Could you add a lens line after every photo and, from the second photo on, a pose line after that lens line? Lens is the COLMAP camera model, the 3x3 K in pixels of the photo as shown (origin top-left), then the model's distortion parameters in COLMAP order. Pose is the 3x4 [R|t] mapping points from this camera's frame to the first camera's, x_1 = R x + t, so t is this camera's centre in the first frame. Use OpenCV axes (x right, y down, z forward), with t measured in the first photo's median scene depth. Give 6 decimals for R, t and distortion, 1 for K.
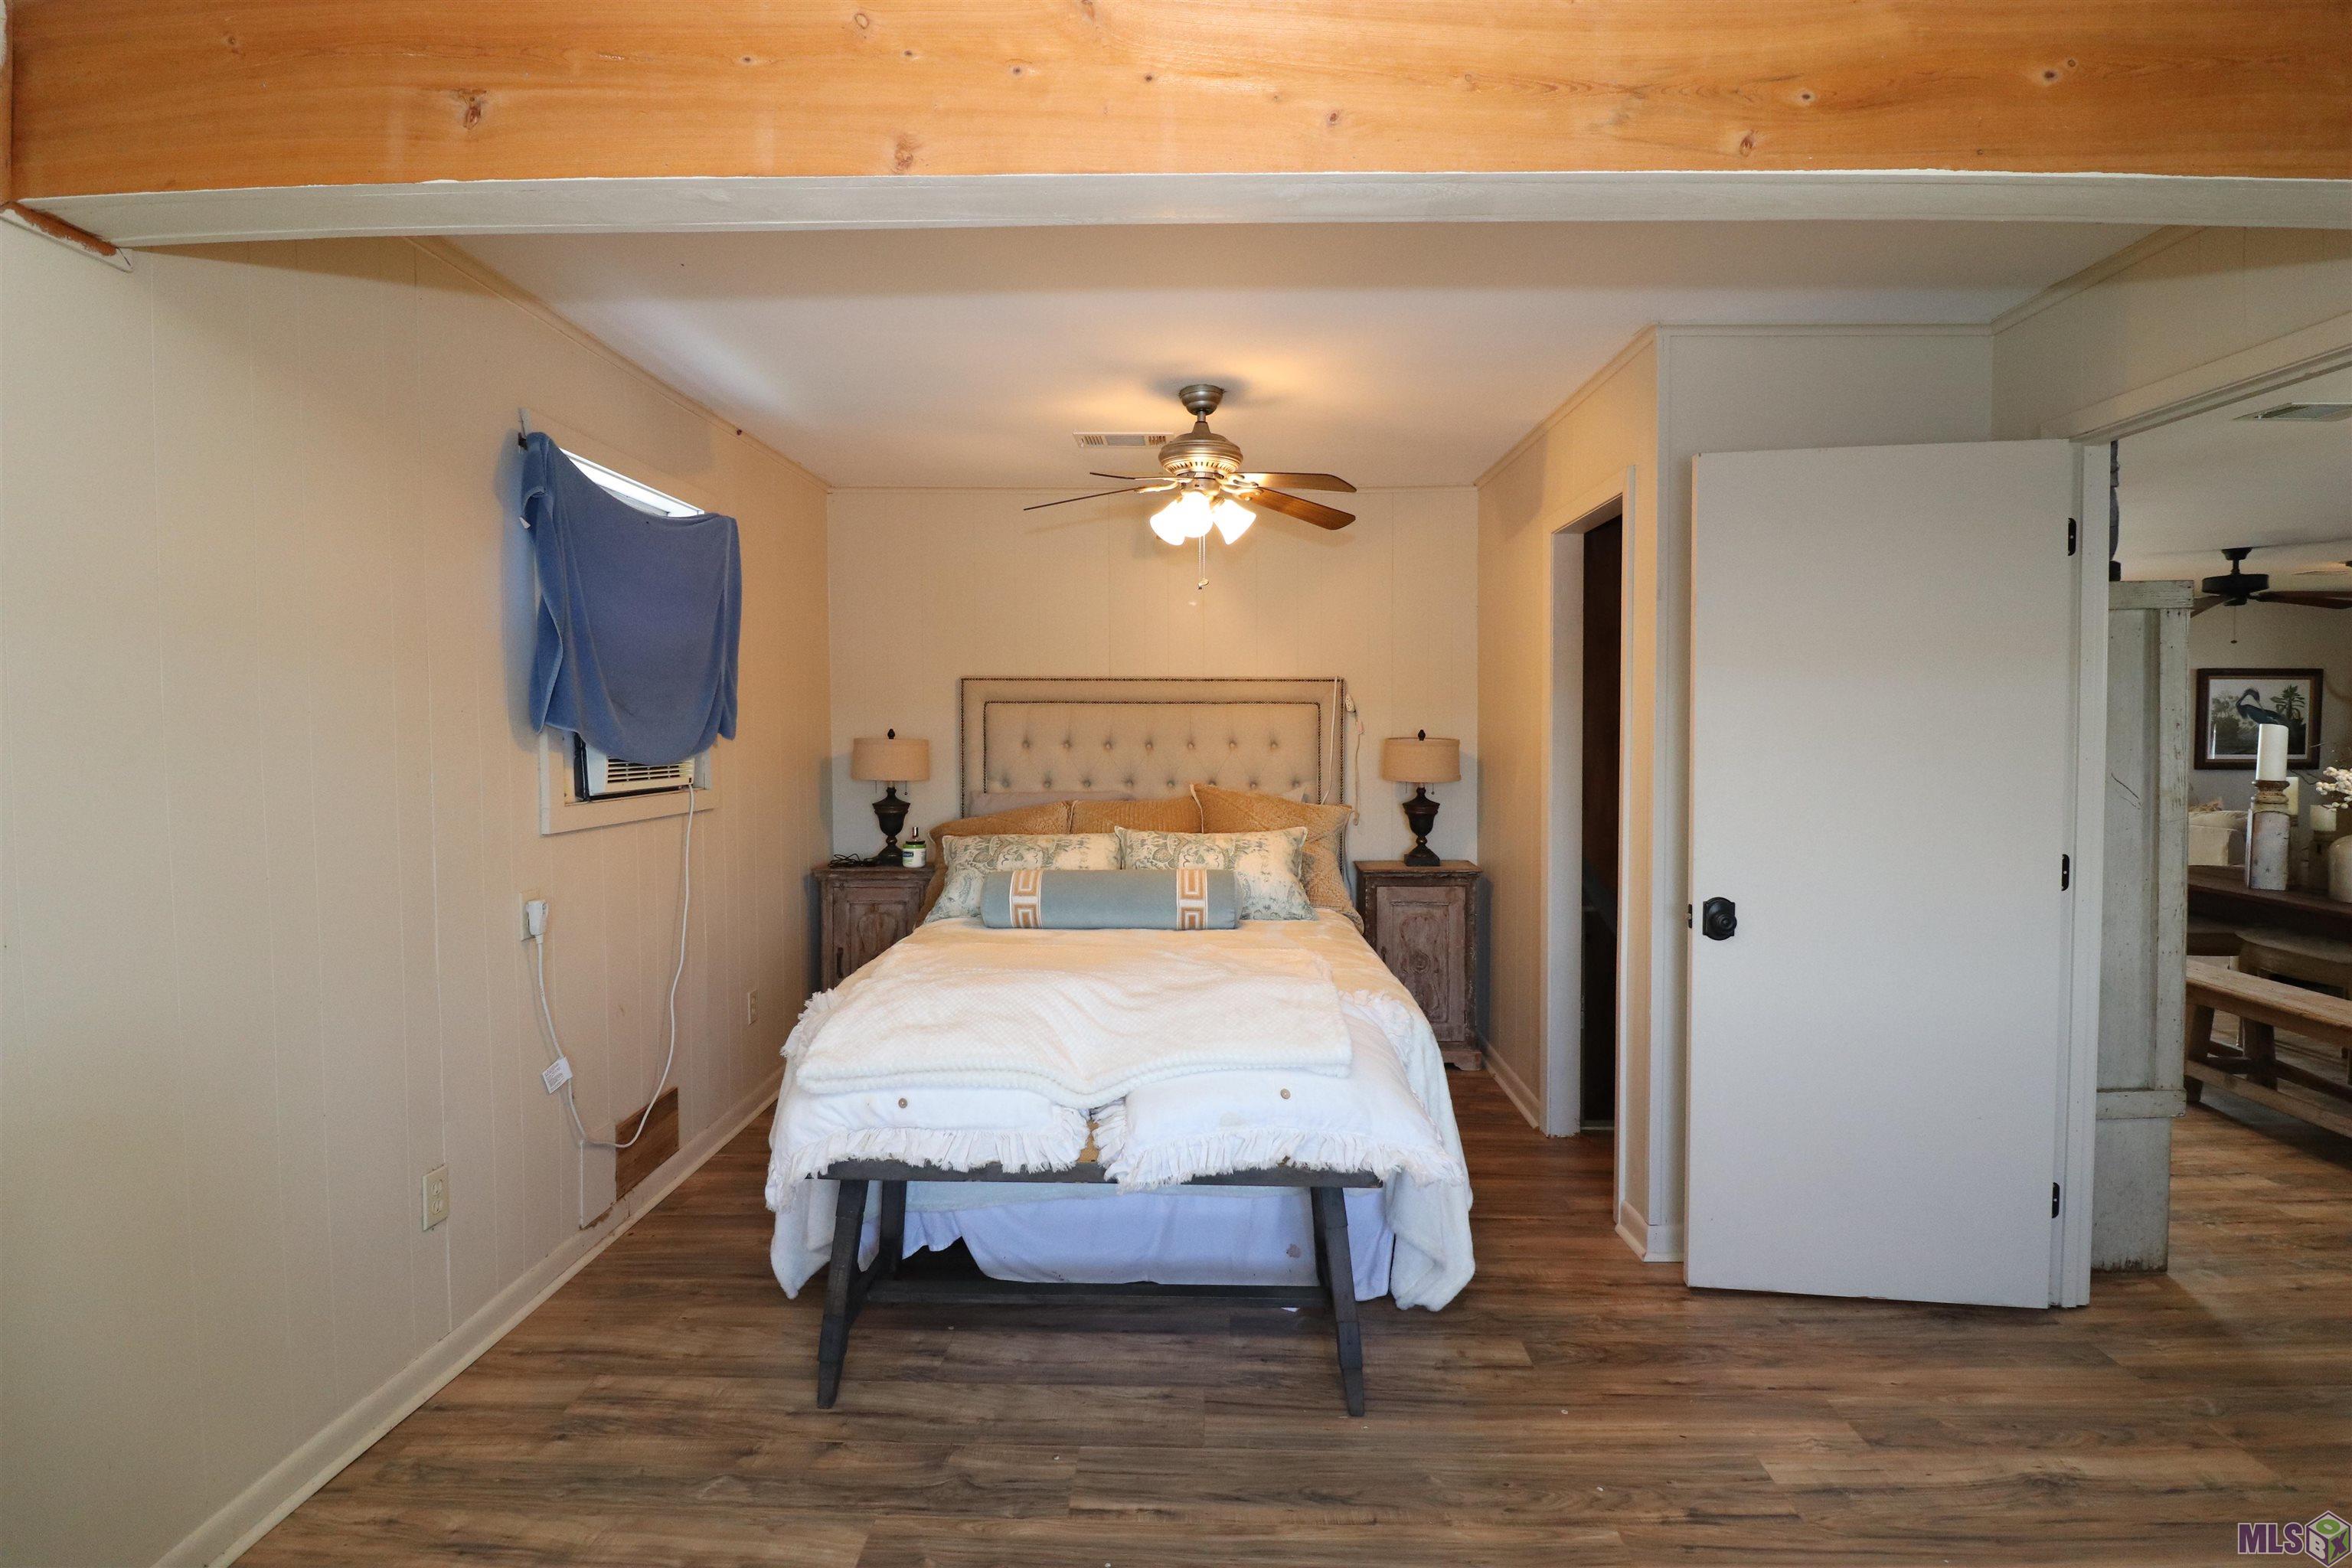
lens RADIAL K [[1072.4, 0, 1185.0], [0, 1072.4, 773.9], [0, 0, 1]] dist [-0.001382, -0.011524]
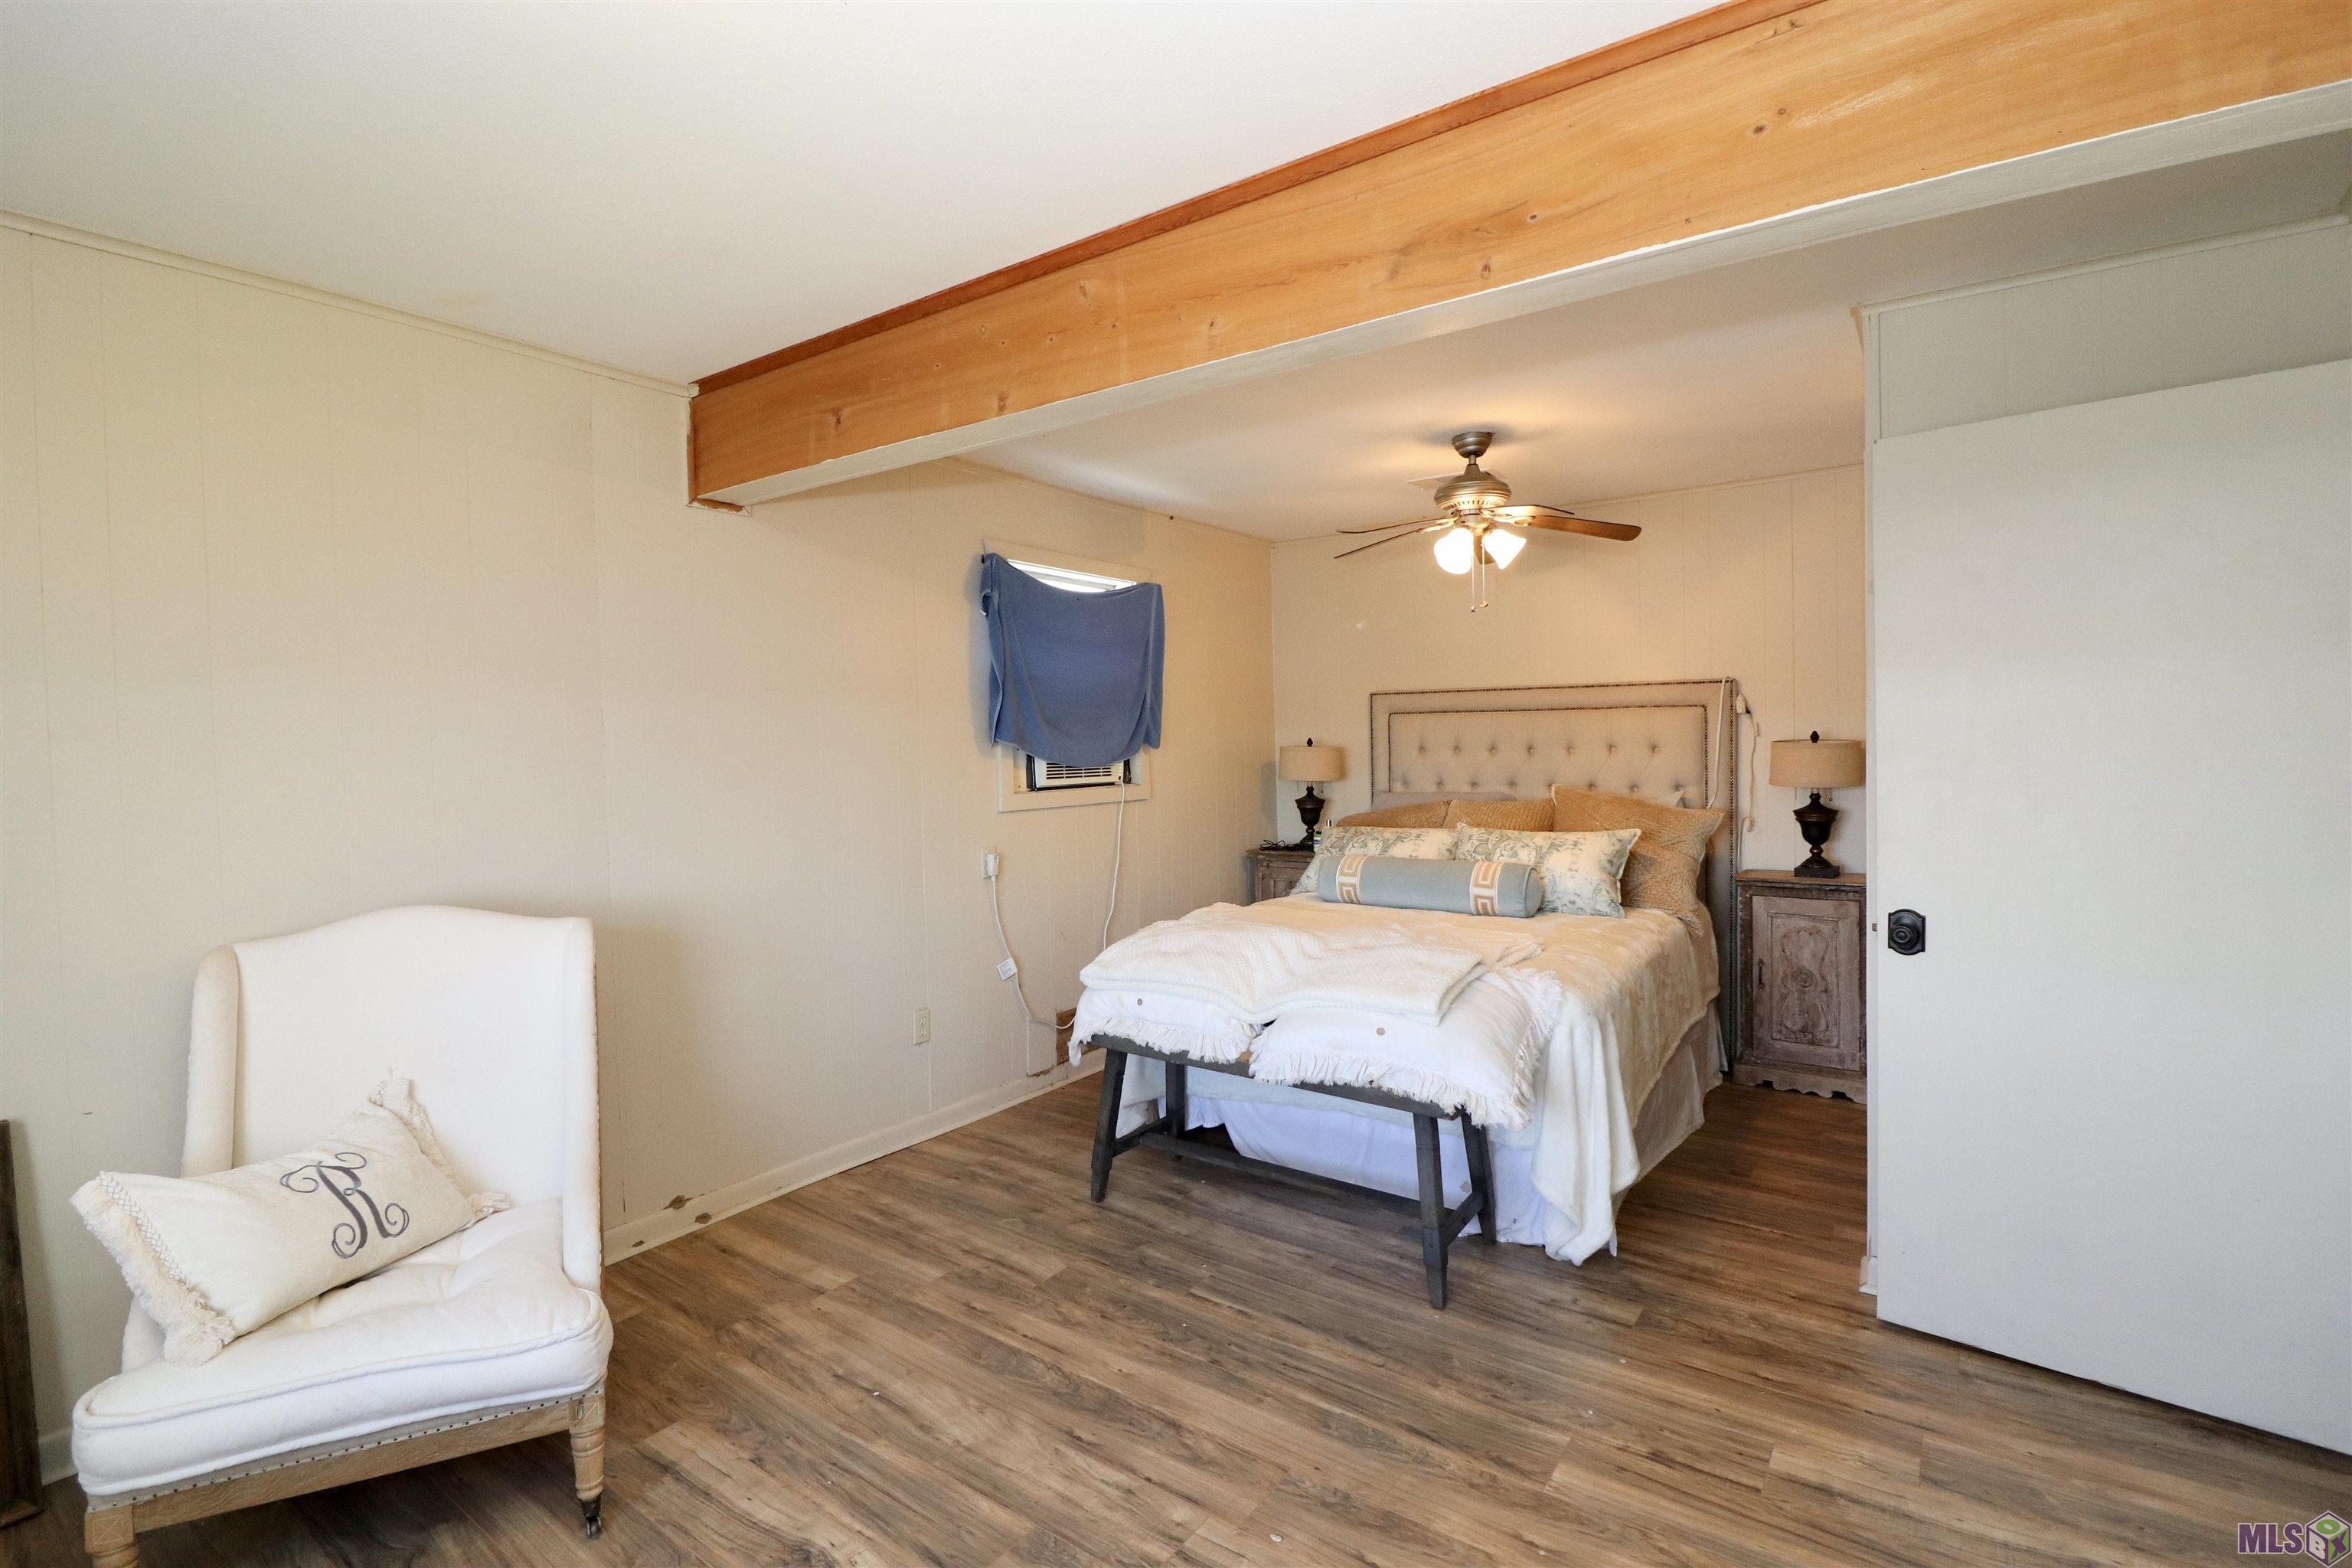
lens RADIAL K [[1048.1, 0, 1176.0], [0, 1048.1, 784.0], [0, 0, 1]] dist [0.001401, -0.010046]
pose [[0.828453, 0.010261, -0.559965, 0.465850], [-0.007294, 0.999945, 0.007532, 0.003341], [0.560012, -0.002156, 0.828482, -0.112721]]
